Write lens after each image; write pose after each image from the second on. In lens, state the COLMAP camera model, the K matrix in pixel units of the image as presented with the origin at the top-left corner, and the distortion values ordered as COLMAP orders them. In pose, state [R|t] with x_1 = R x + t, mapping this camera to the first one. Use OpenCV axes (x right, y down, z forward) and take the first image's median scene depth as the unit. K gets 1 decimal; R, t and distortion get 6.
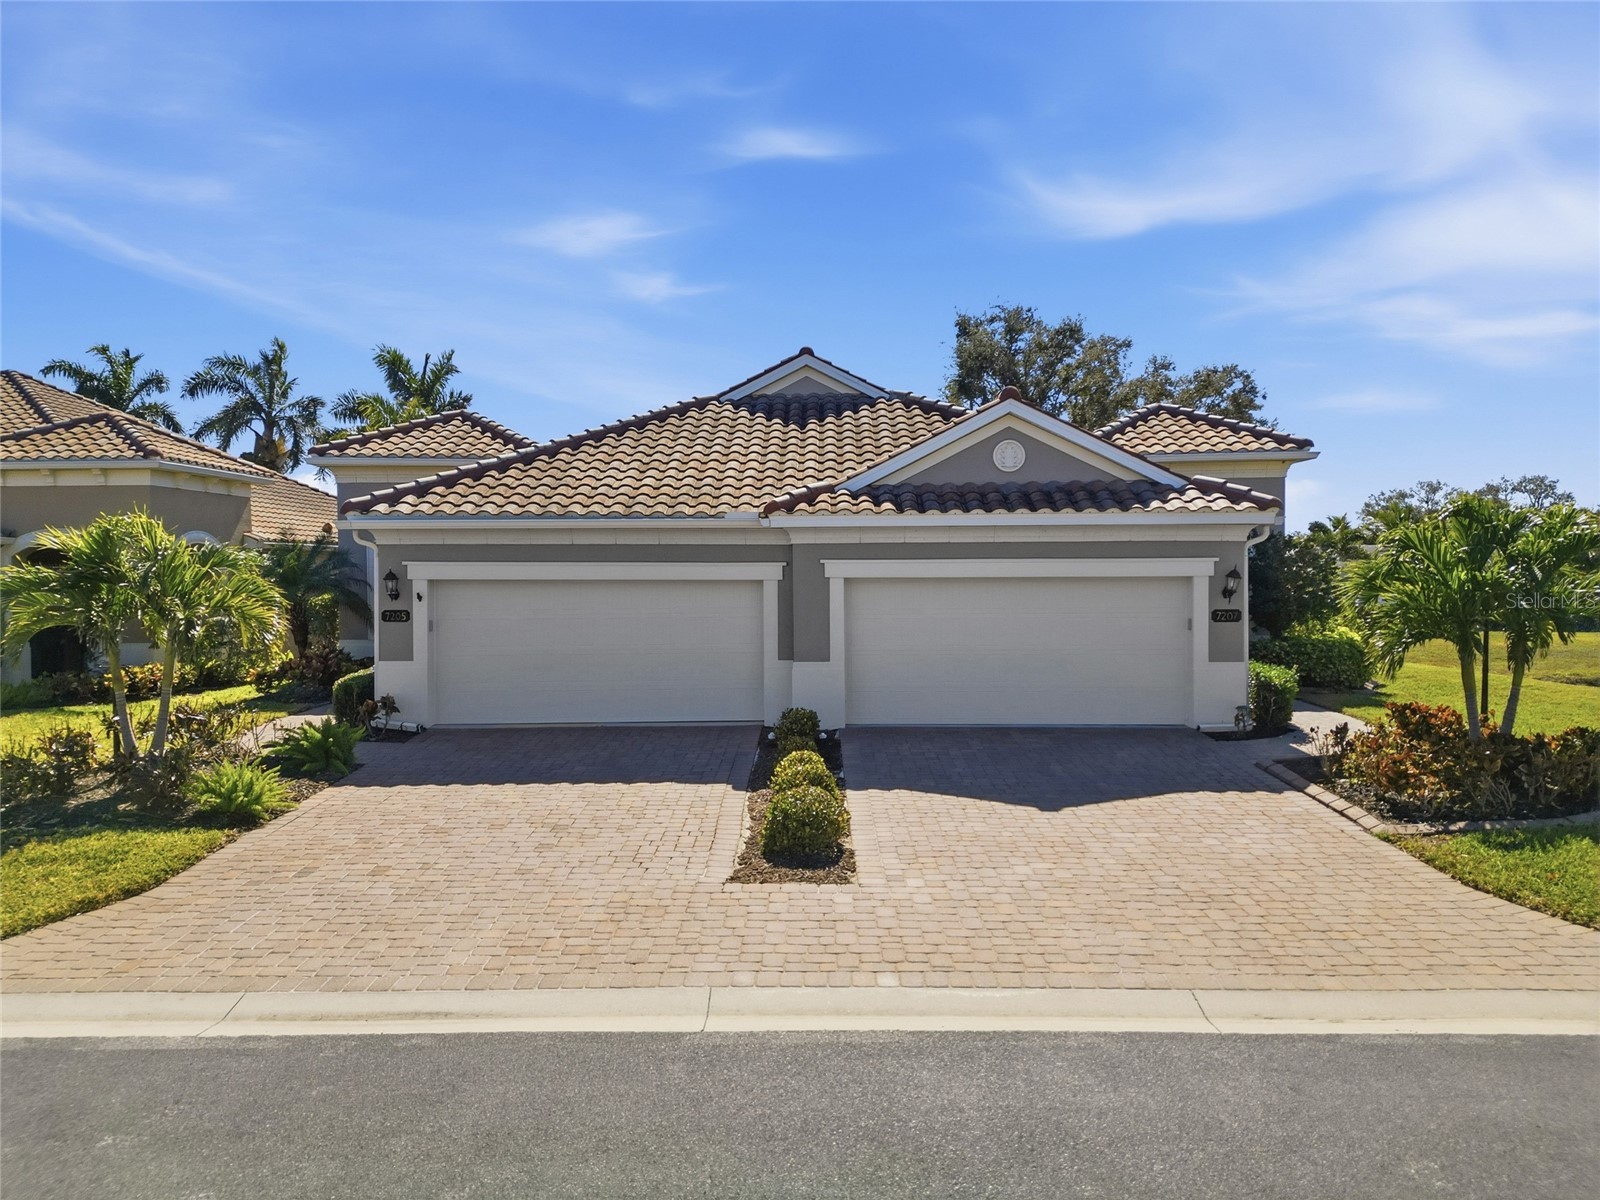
lens RADIAL K [[1121.3, 0, 806.3], [0, 1121.3, 596.5], [0, 0, 1]] dist [0.085287, -0.092929]
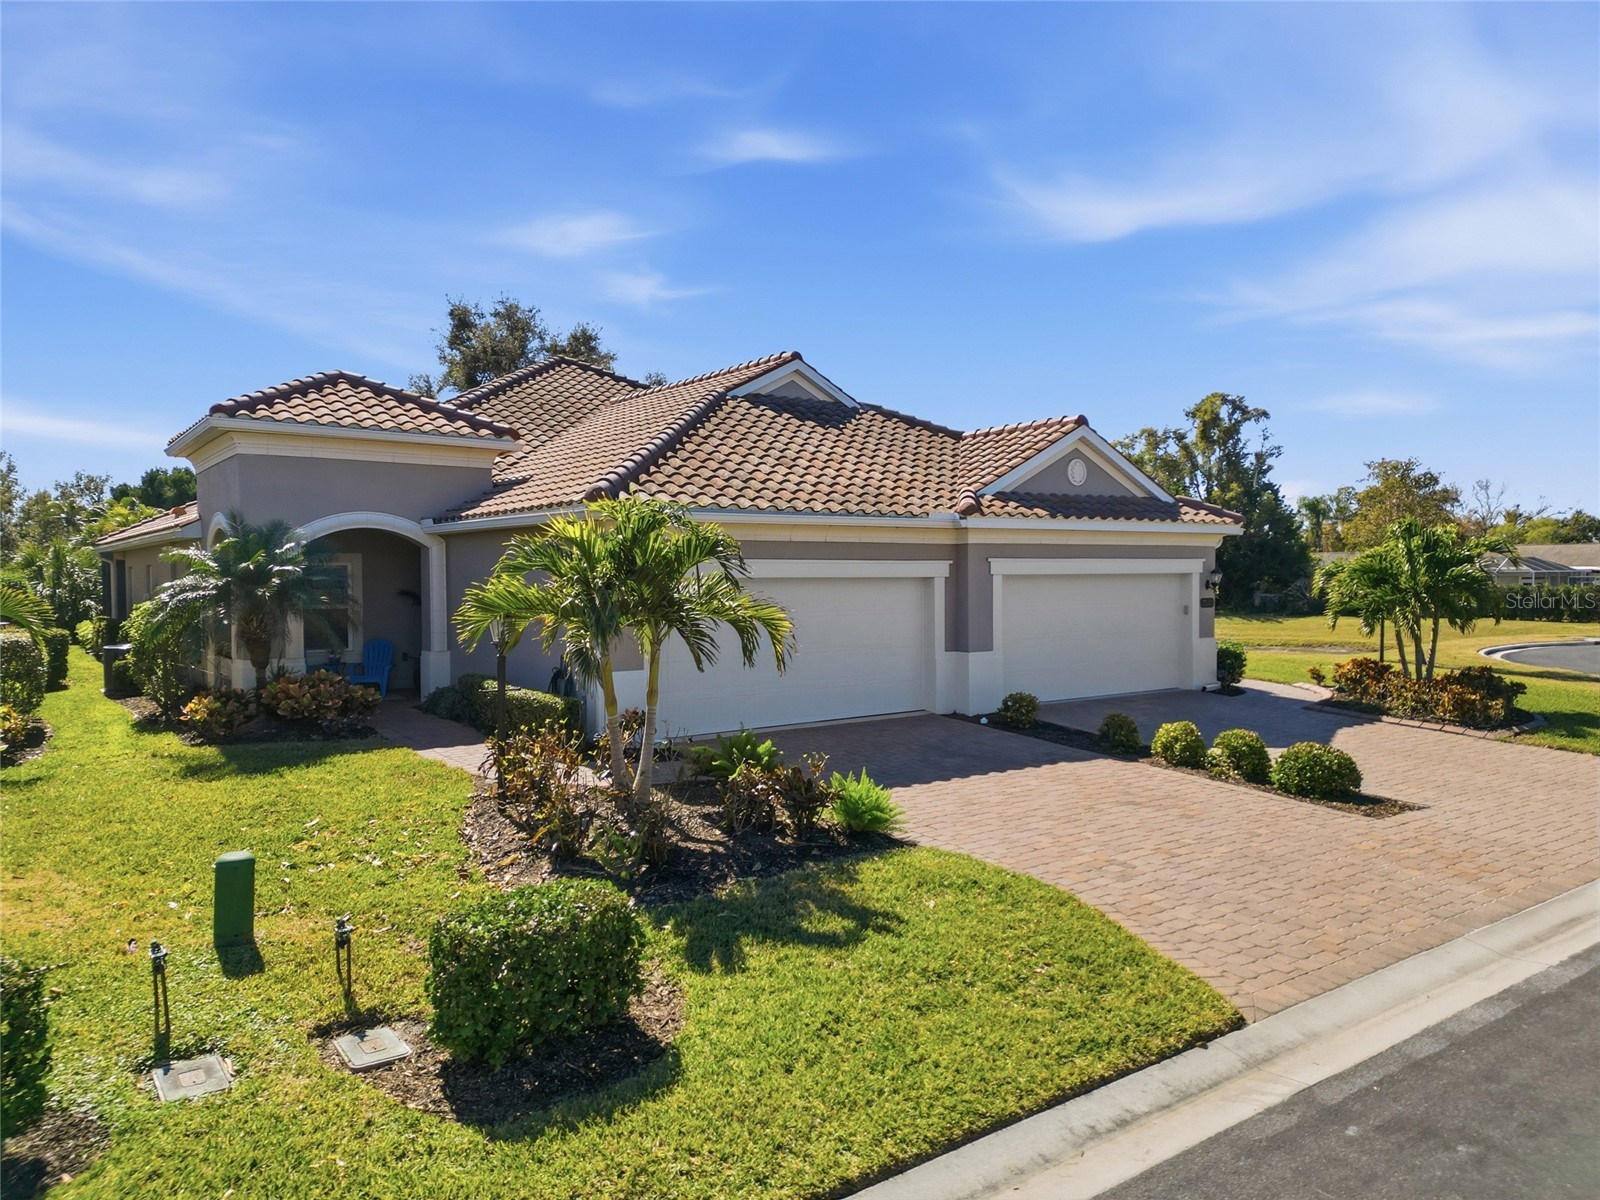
lens RADIAL K [[1121.3, 0, 806.3], [0, 1121.3, 596.5], [0, 0, 1]] dist [0.085287, -0.092929]
pose [[0.795818, -0.014413, 0.605364, -0.969489], [0.015159, 0.999878, 0.003878, -0.002775], [-0.605346, 0.006091, 0.795939, 0.280728]]
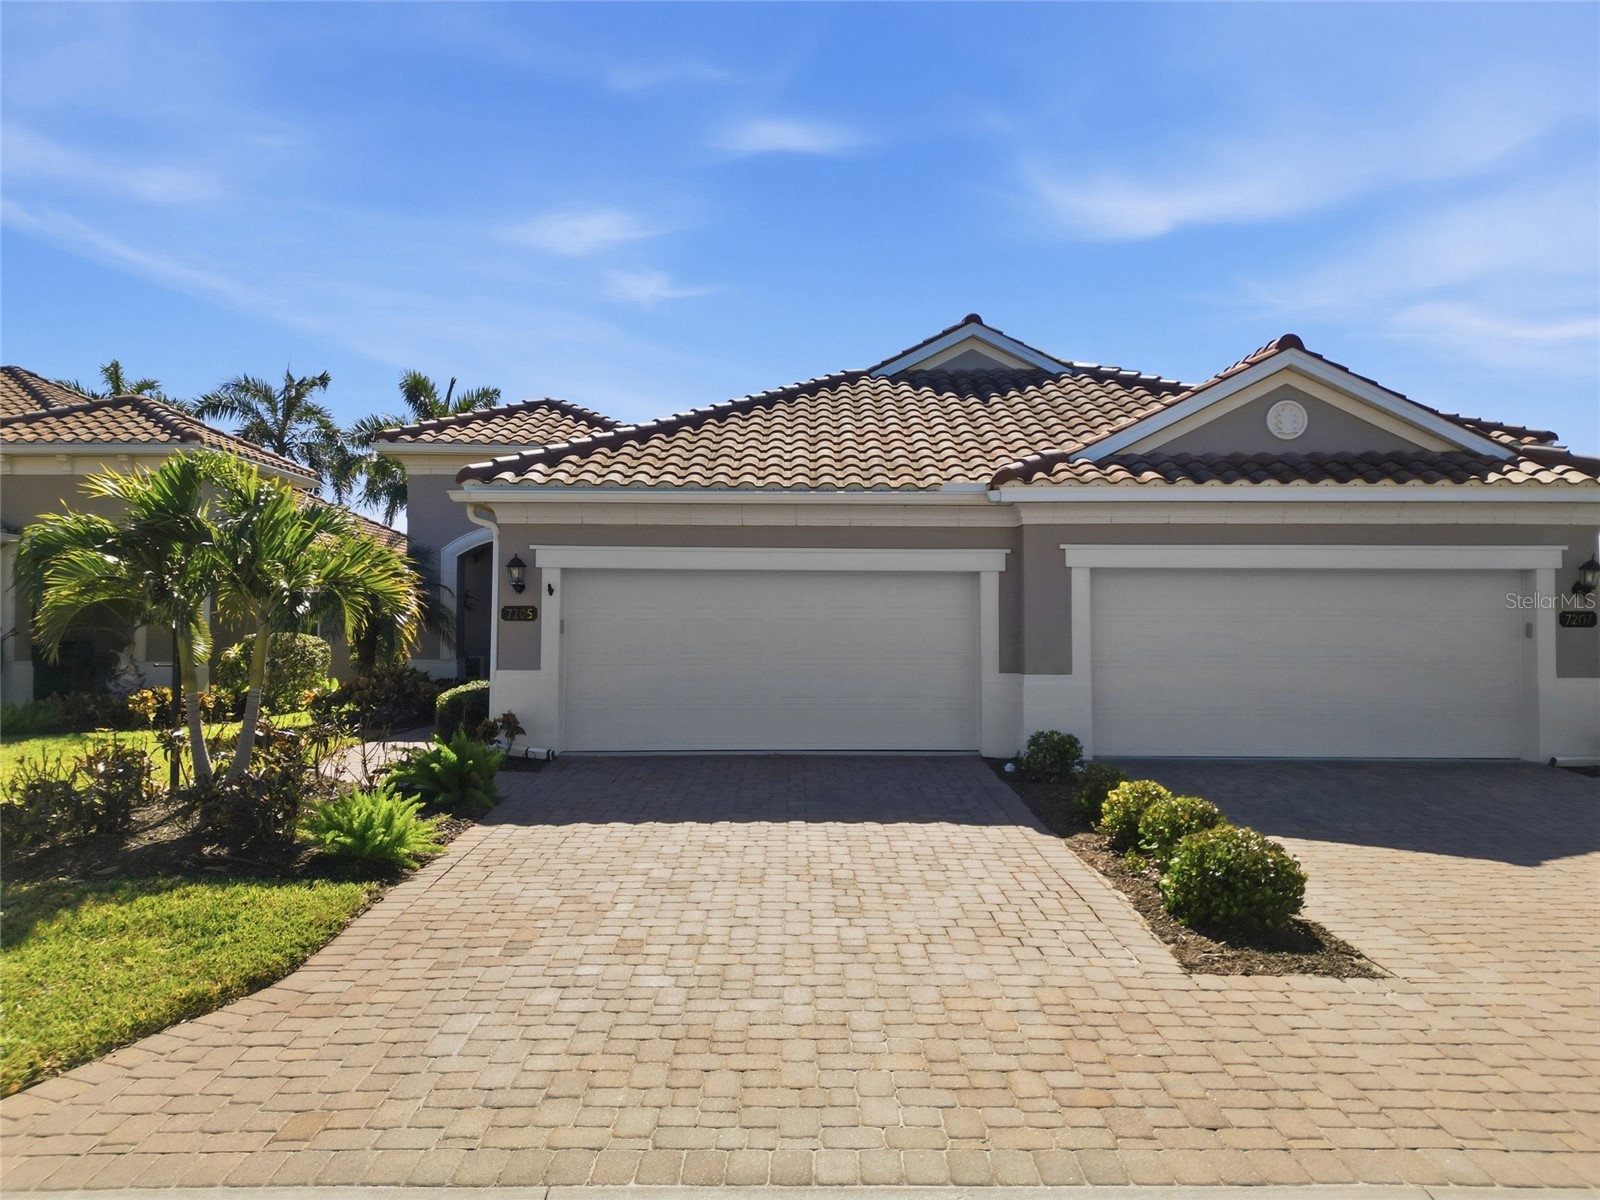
lens RADIAL K [[1121.3, 0, 806.3], [0, 1121.3, 596.5], [0, 0, 1]] dist [0.085287, -0.092929]
pose [[0.999832, 0.007625, 0.016654, -0.217782], [-0.006757, 0.998647, -0.051556, 0.055902], [-0.017025, 0.051435, 0.998531, 0.257838]]
